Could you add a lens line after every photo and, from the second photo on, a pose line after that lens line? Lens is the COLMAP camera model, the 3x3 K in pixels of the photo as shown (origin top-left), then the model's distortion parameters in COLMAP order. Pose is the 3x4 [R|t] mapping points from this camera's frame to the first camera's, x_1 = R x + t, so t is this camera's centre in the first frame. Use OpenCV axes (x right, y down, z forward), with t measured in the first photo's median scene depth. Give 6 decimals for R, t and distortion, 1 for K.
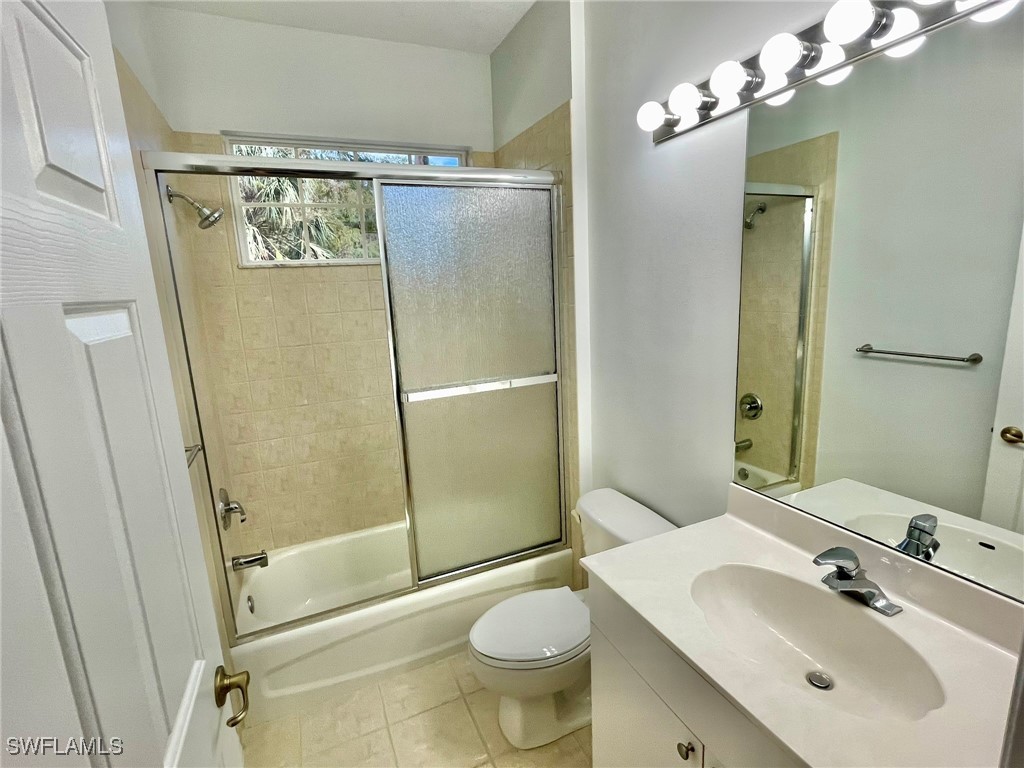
lens RADIAL K [[499.5, 0, 513.1], [0, 499.5, 386.2], [0, 0, 1]] dist [-0.001452, 0.000175]
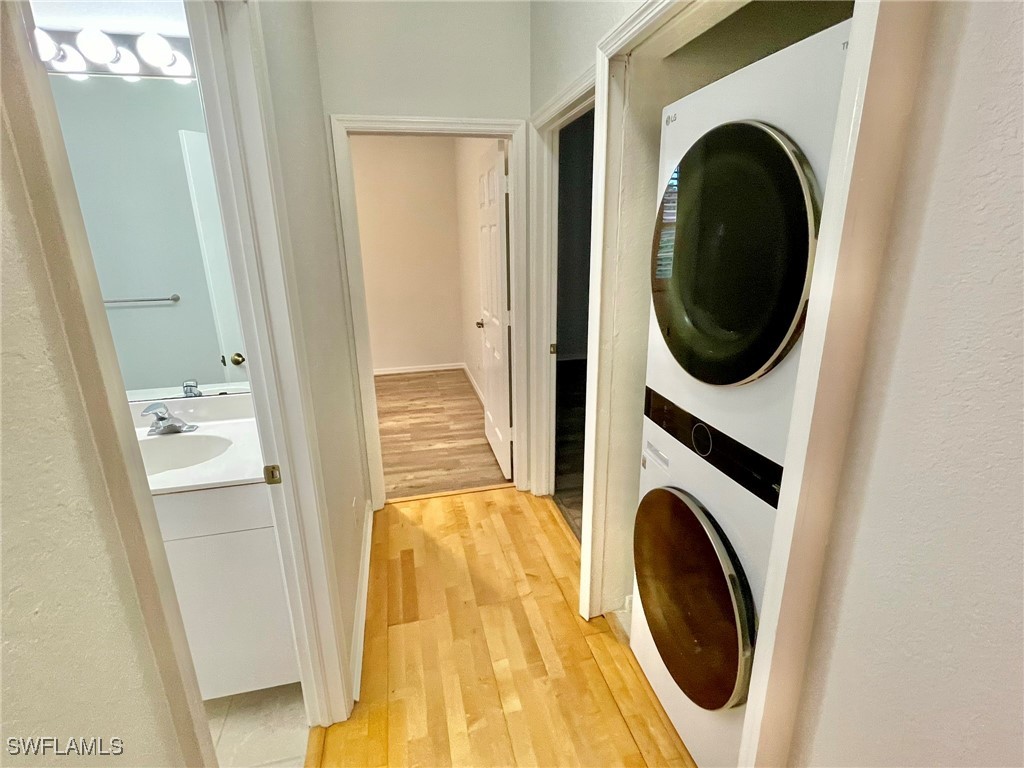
lens RADIAL K [[499.5, 0, 514.0], [0, 499.5, 384.3], [0, 0, 1]] dist [-0.001452, 0.000175]
pose [[0.201322, -0.238446, 0.950060, -0.291712], [0.206562, 0.958442, 0.196778, 0.098560], [-0.957498, 0.156631, 0.242209, -0.233543]]
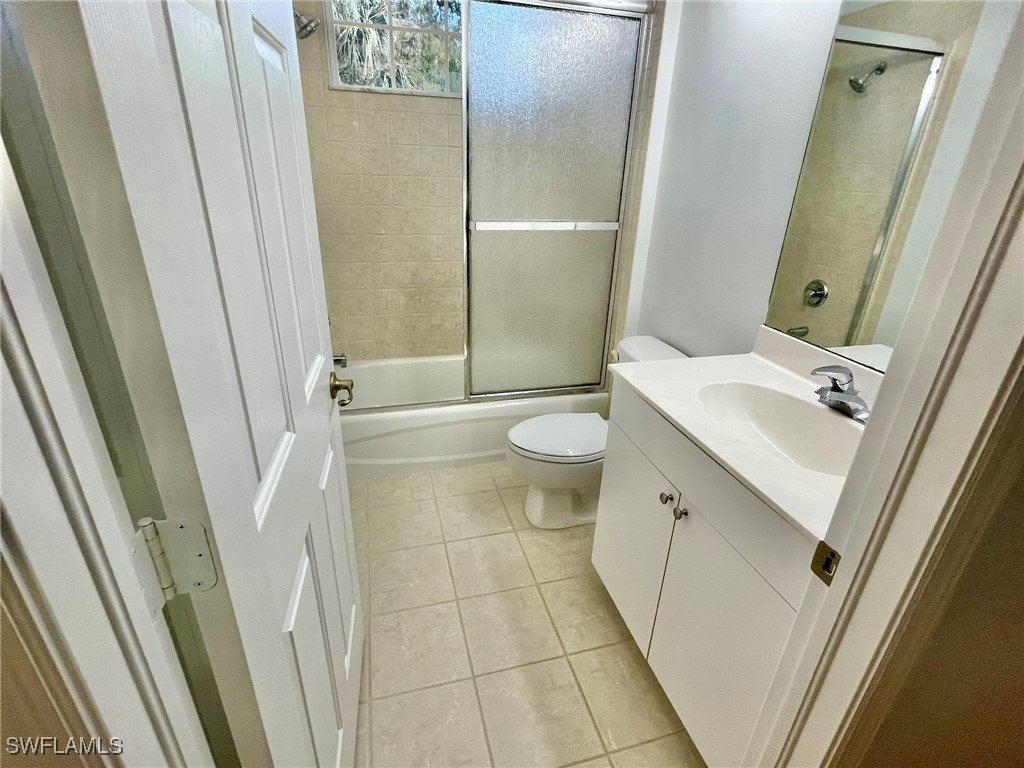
lens RADIAL K [[499.5, 0, 513.9], [0, 499.5, 386.8], [0, 0, 1]] dist [-0.001452, 0.000175]
pose [[0.985381, 0.134655, -0.104367, 0.028525], [-0.109187, 0.969406, 0.219843, 0.103694], [0.130777, -0.205233, 0.969936, -0.102594]]
